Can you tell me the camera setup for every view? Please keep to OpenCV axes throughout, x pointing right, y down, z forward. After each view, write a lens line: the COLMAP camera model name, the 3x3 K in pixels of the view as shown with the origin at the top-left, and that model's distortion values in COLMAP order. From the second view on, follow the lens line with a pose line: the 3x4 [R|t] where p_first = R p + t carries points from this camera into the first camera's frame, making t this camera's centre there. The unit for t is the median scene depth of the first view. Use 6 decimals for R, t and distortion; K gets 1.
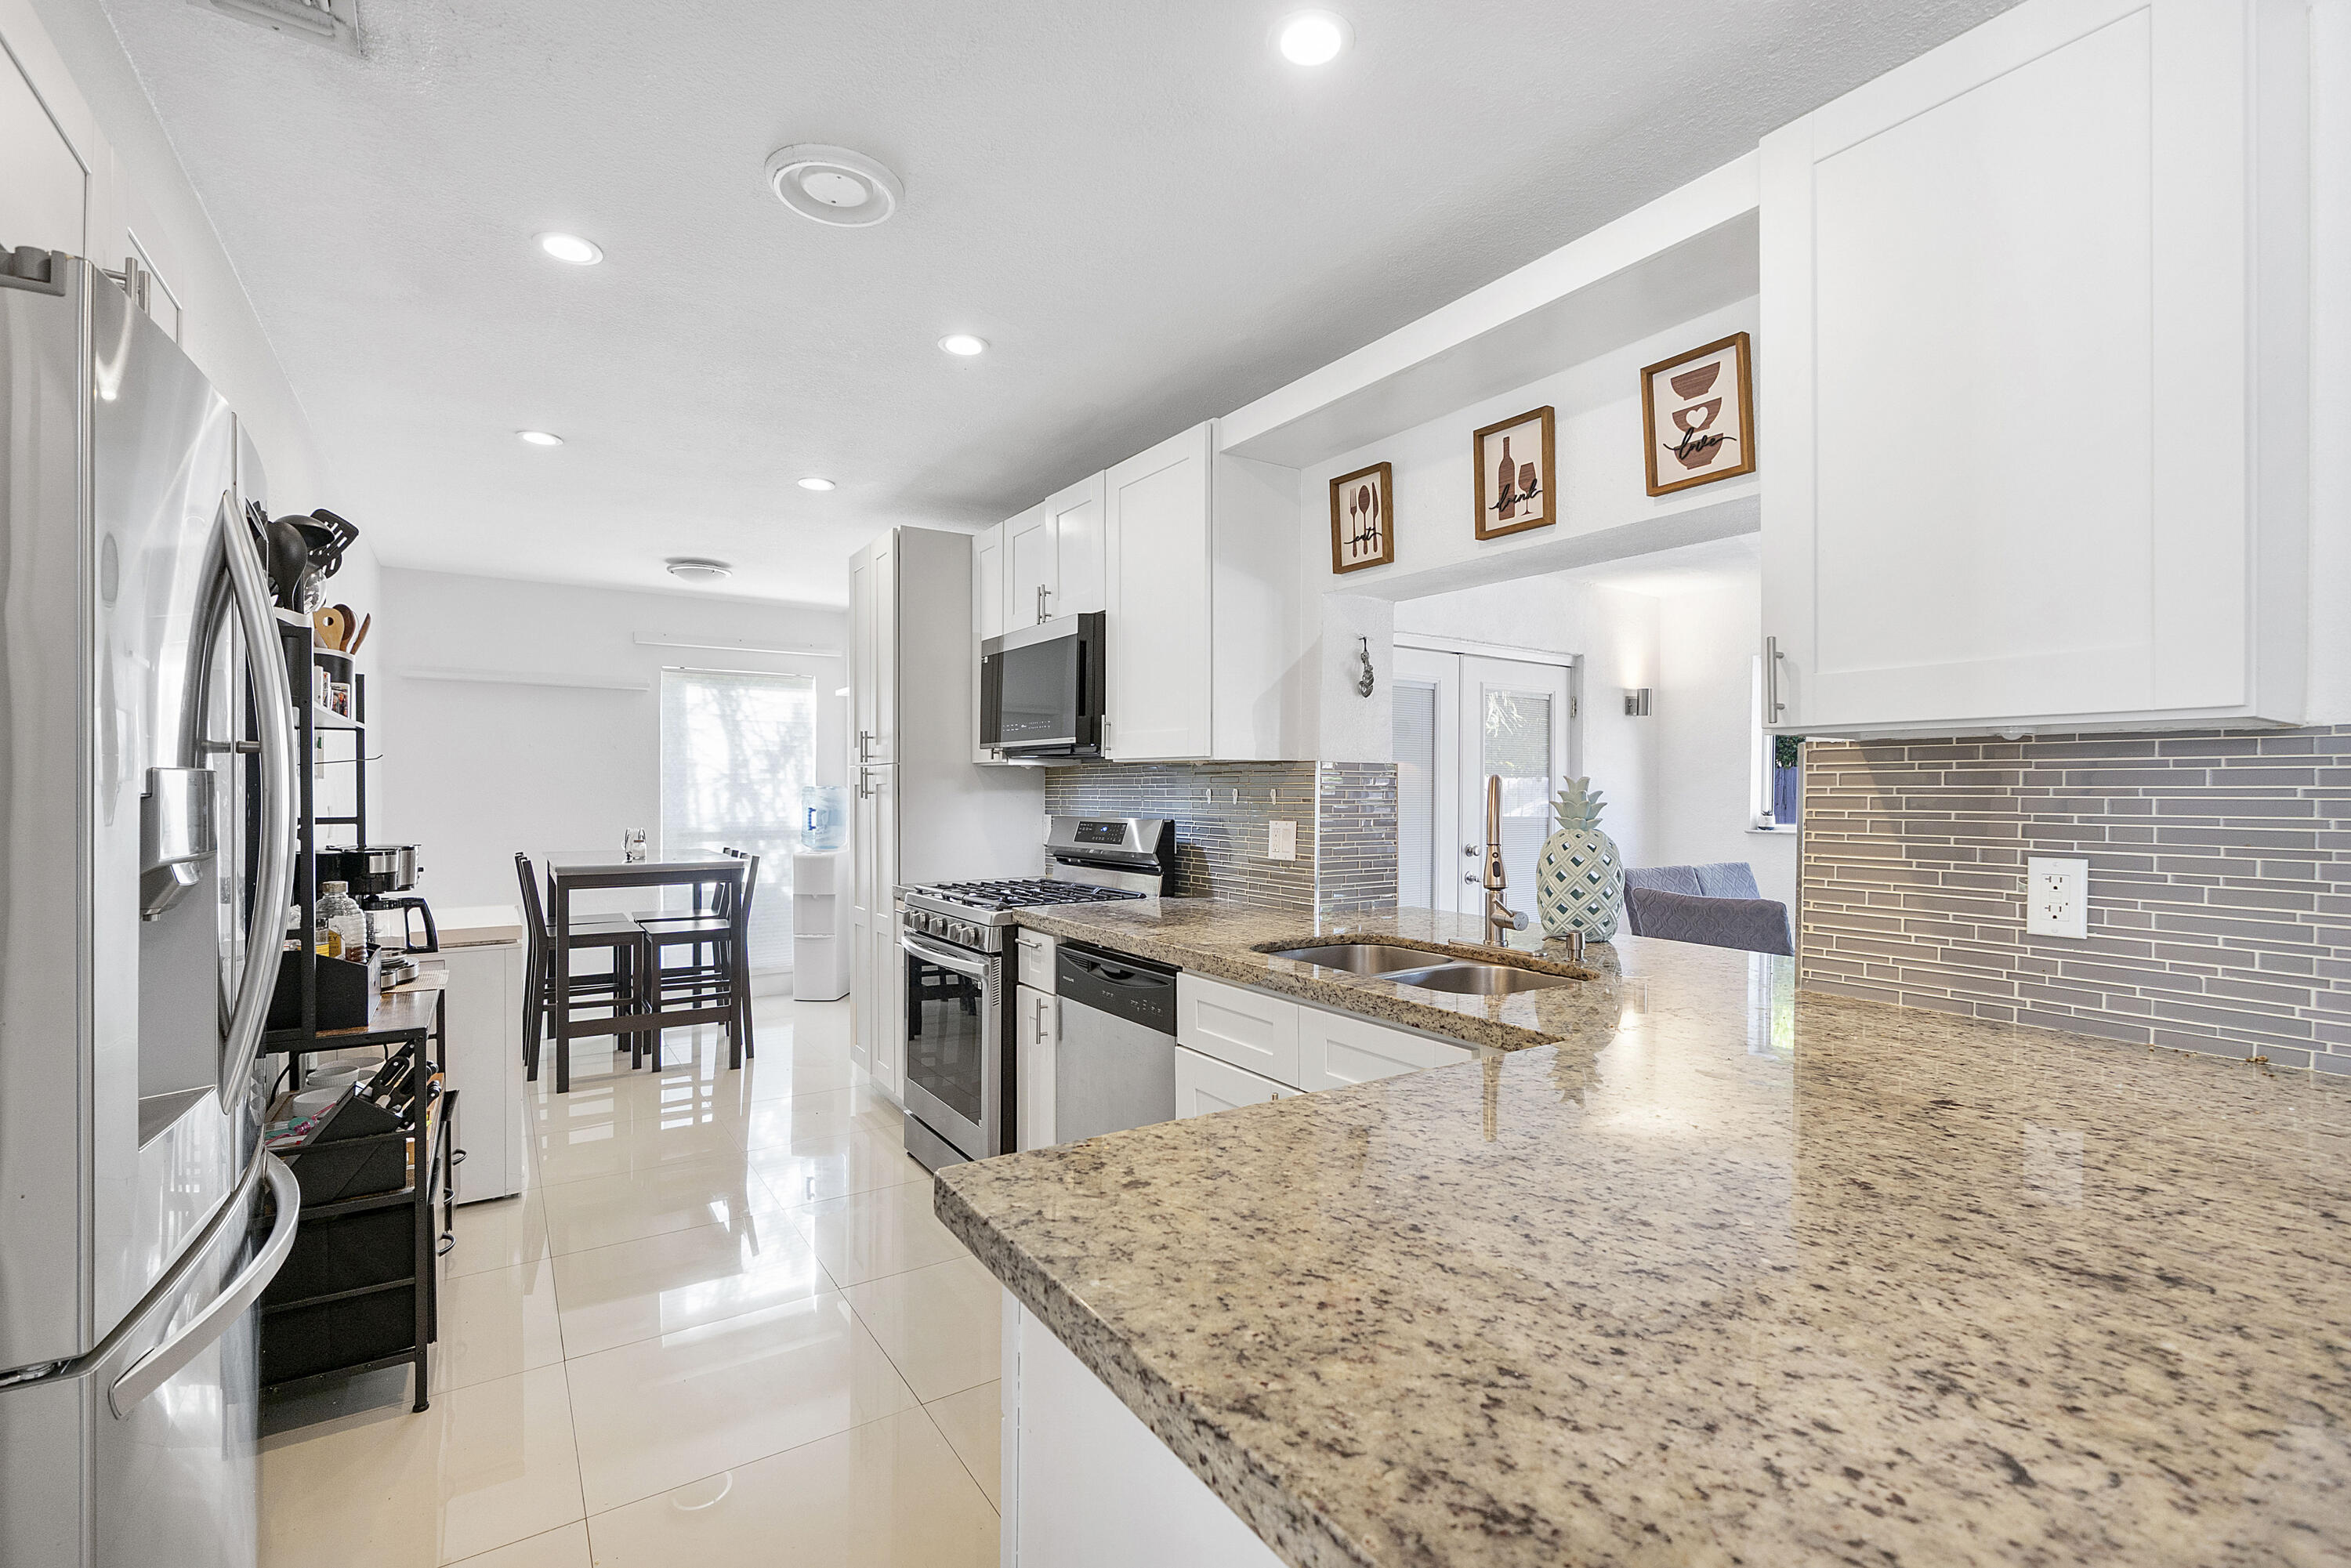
lens RADIAL K [[1034.2, 0, 1179.9], [0, 1034.2, 791.8], [0, 0, 1]] dist [-0.003234, -0.000200]
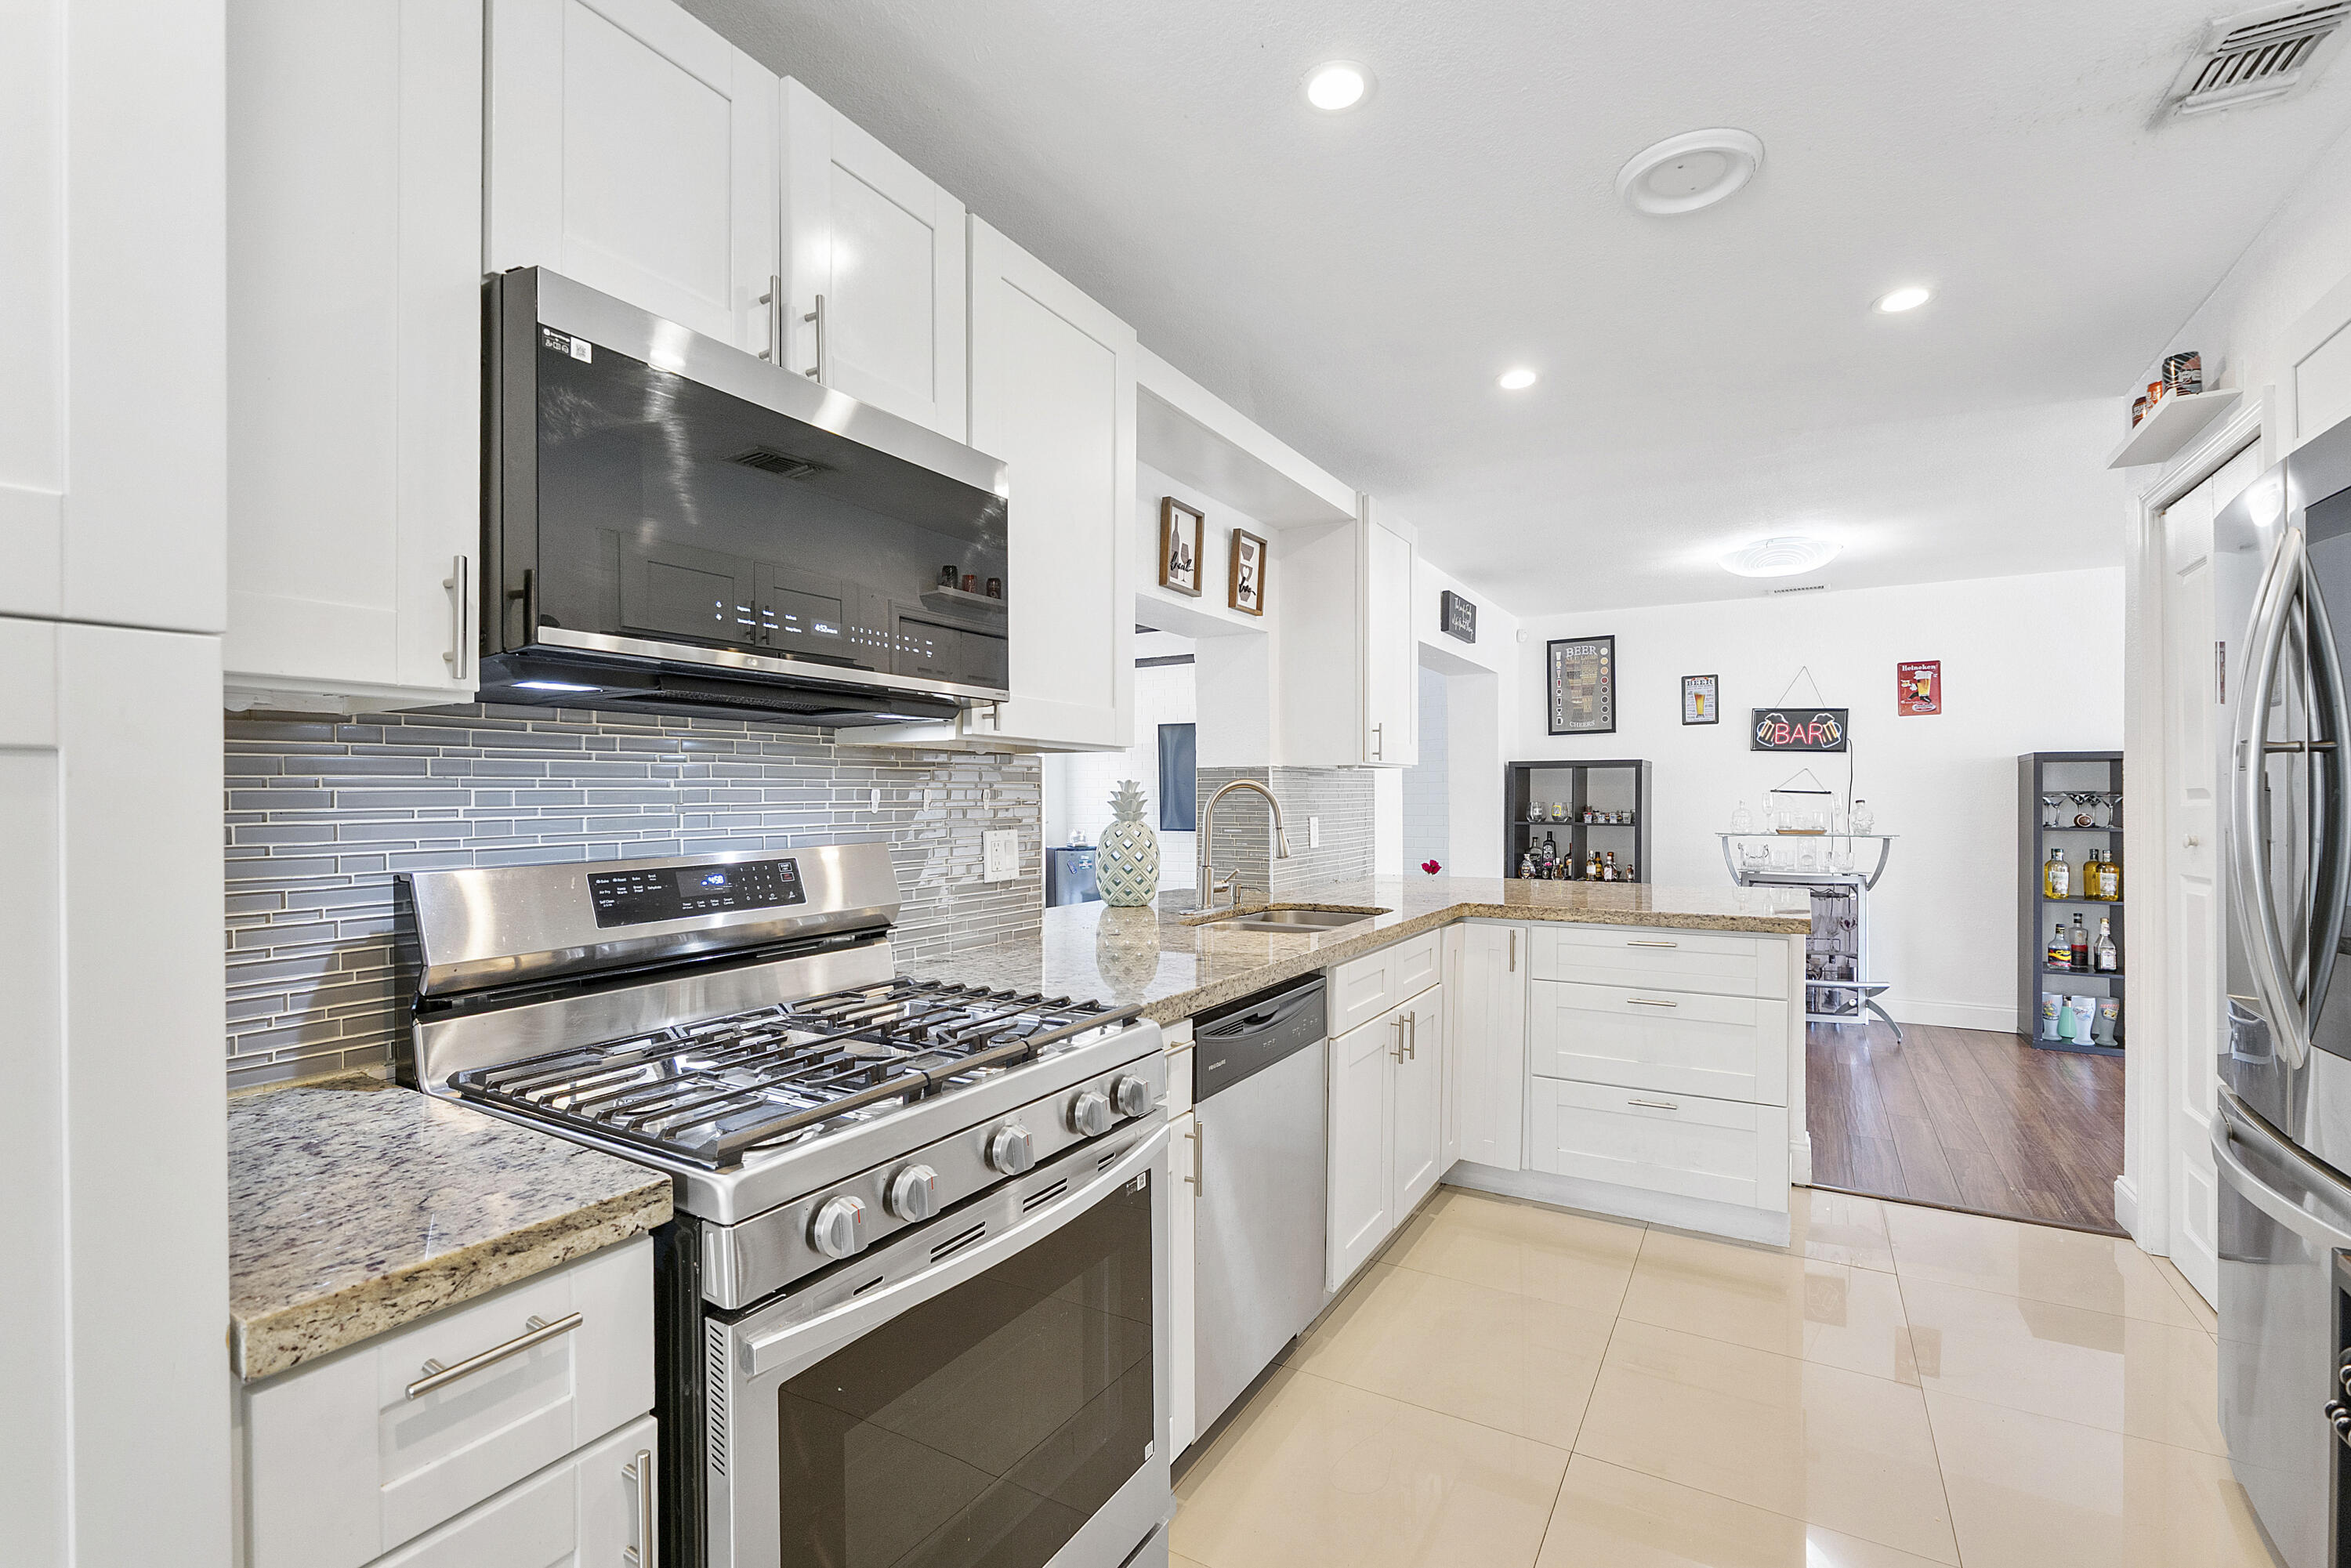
lens RADIAL K [[1038.7, 0, 1184.0], [0, 1038.7, 797.9], [0, 0, 1]] dist [-0.003891, -0.000449]
pose [[-0.438661, -0.009230, 0.898605, -0.740693], [0.000418, 0.999945, 0.010475, -0.004726], [-0.898652, 0.004970, -0.438633, 1.362225]]
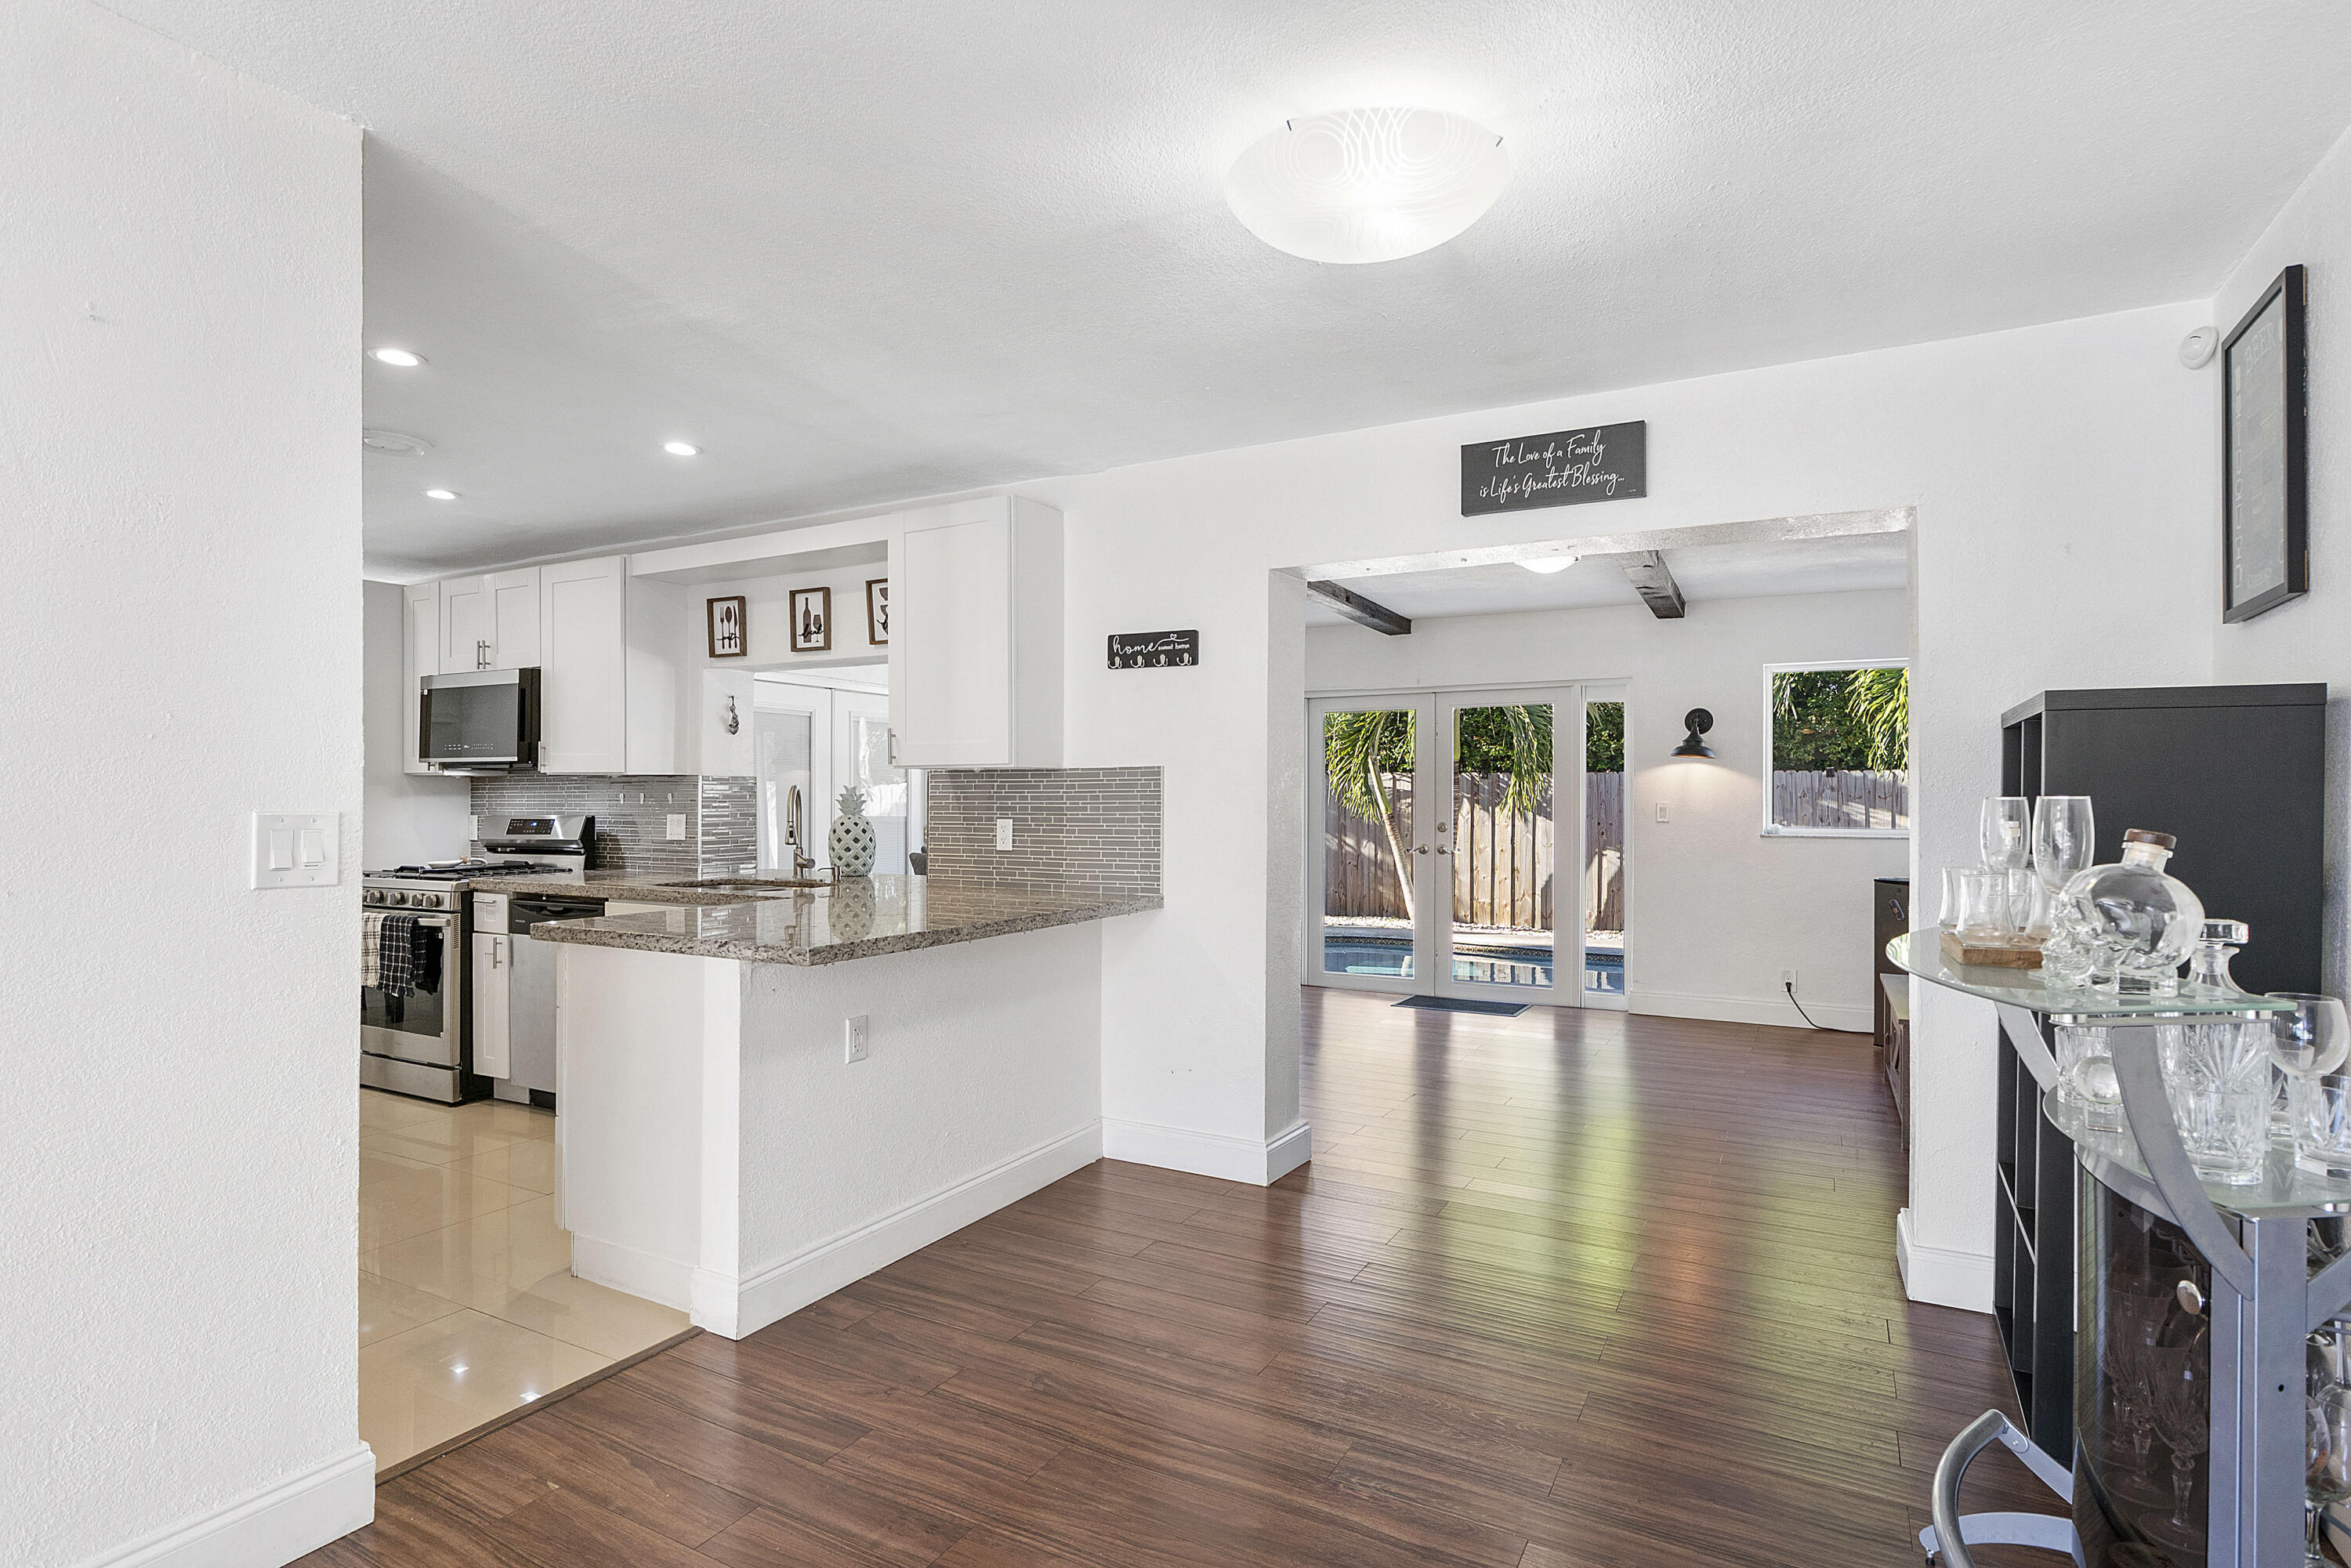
lens RADIAL K [[1175.5, 0, 1175.5], [0, 1175.5, 784.0], [0, 0, 1]] dist [-0.000035, -0.000110]
pose [[0.885978, -0.001108, 0.463725, -0.057993], [0.006217, 0.999936, -0.009489, 0.005319], [-0.463685, 0.011290, 0.885928, -0.975850]]
